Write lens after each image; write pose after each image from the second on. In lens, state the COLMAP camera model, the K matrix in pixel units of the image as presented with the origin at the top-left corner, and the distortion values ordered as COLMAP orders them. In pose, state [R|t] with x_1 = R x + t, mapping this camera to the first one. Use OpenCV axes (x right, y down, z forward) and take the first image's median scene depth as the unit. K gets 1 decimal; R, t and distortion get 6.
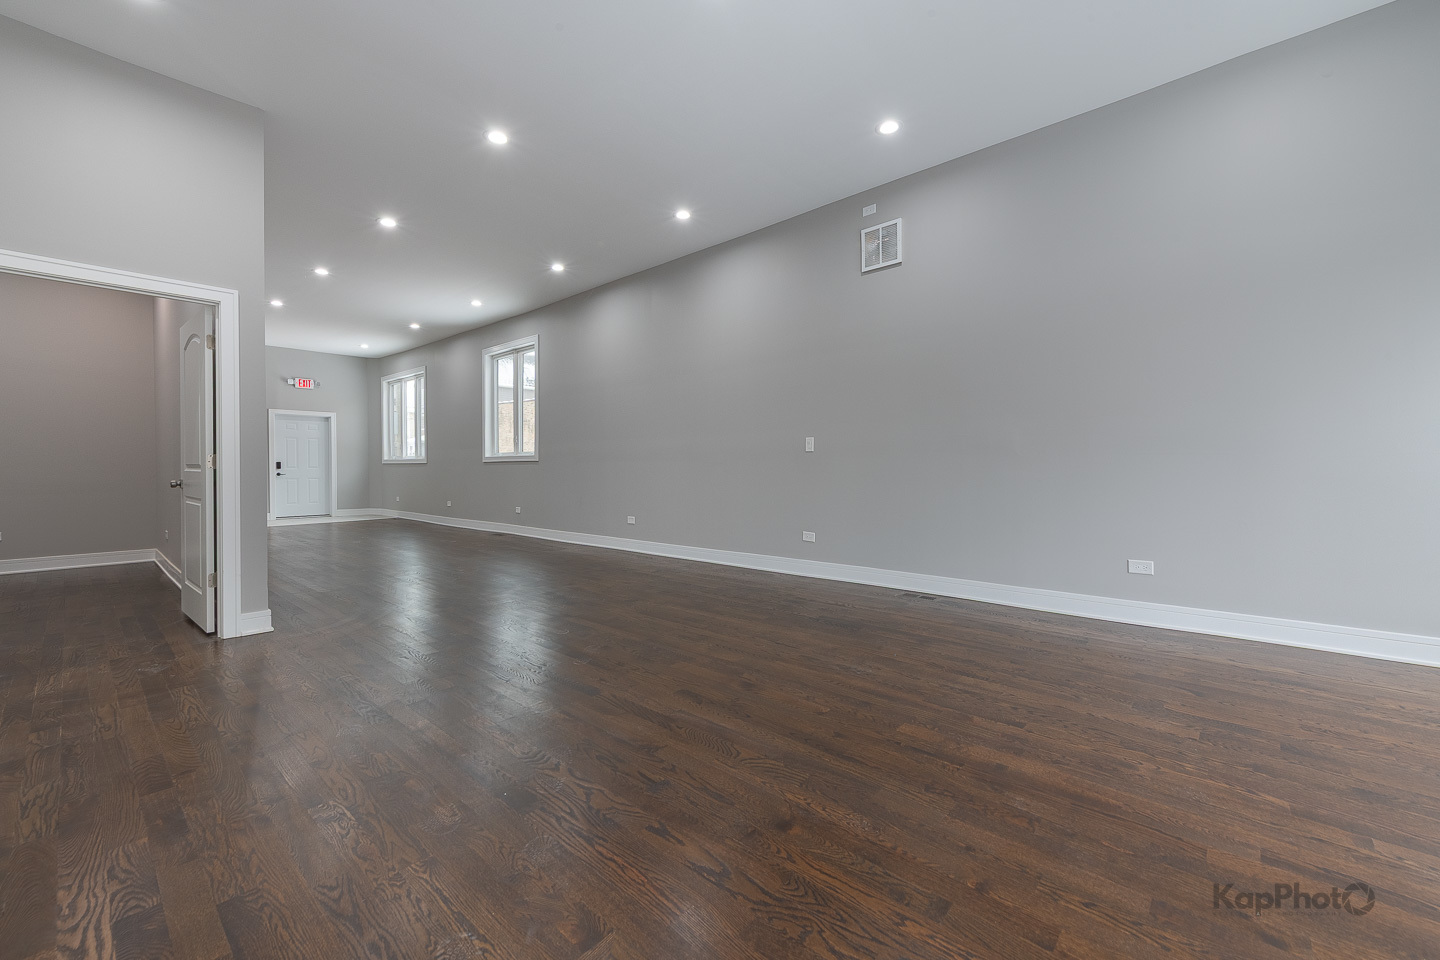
lens RADIAL K [[598.3, 0, 704.7], [0, 598.3, 453.9], [0, 0, 1]] dist [0.012974, -0.000180]
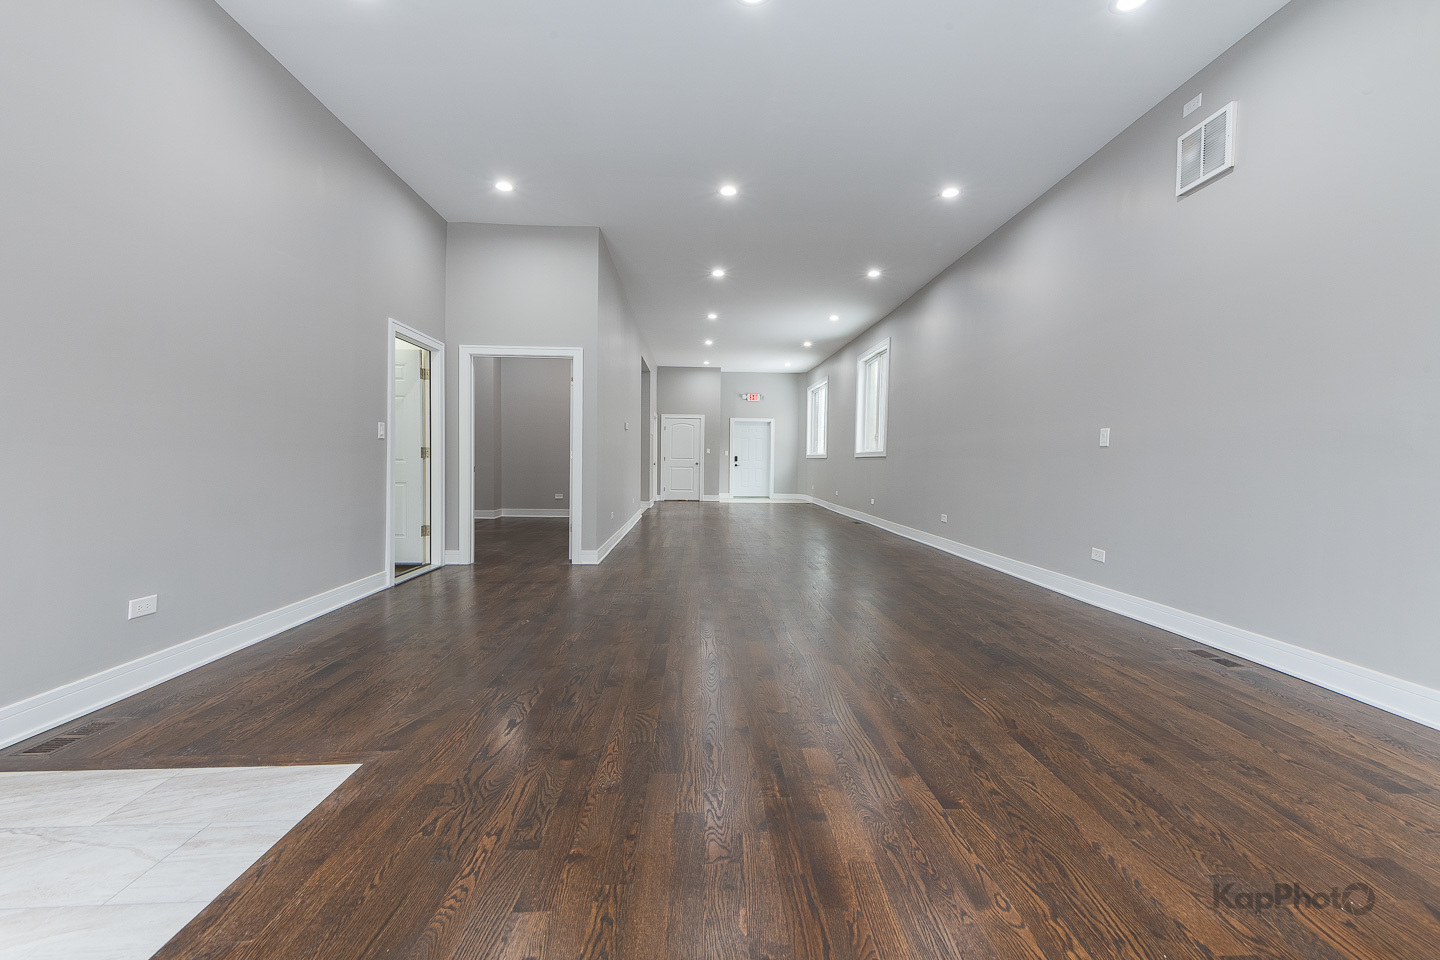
lens RADIAL K [[565.9, 0, 720.3], [0, 565.9, 458.1], [0, 0, 1]] dist [0.007895, -0.000445]
pose [[0.713190, 0.008519, -0.700919, 0.361704], [0.001377, 0.999907, 0.013554, 0.000695], [0.700969, -0.010632, 0.713112, 0.128074]]
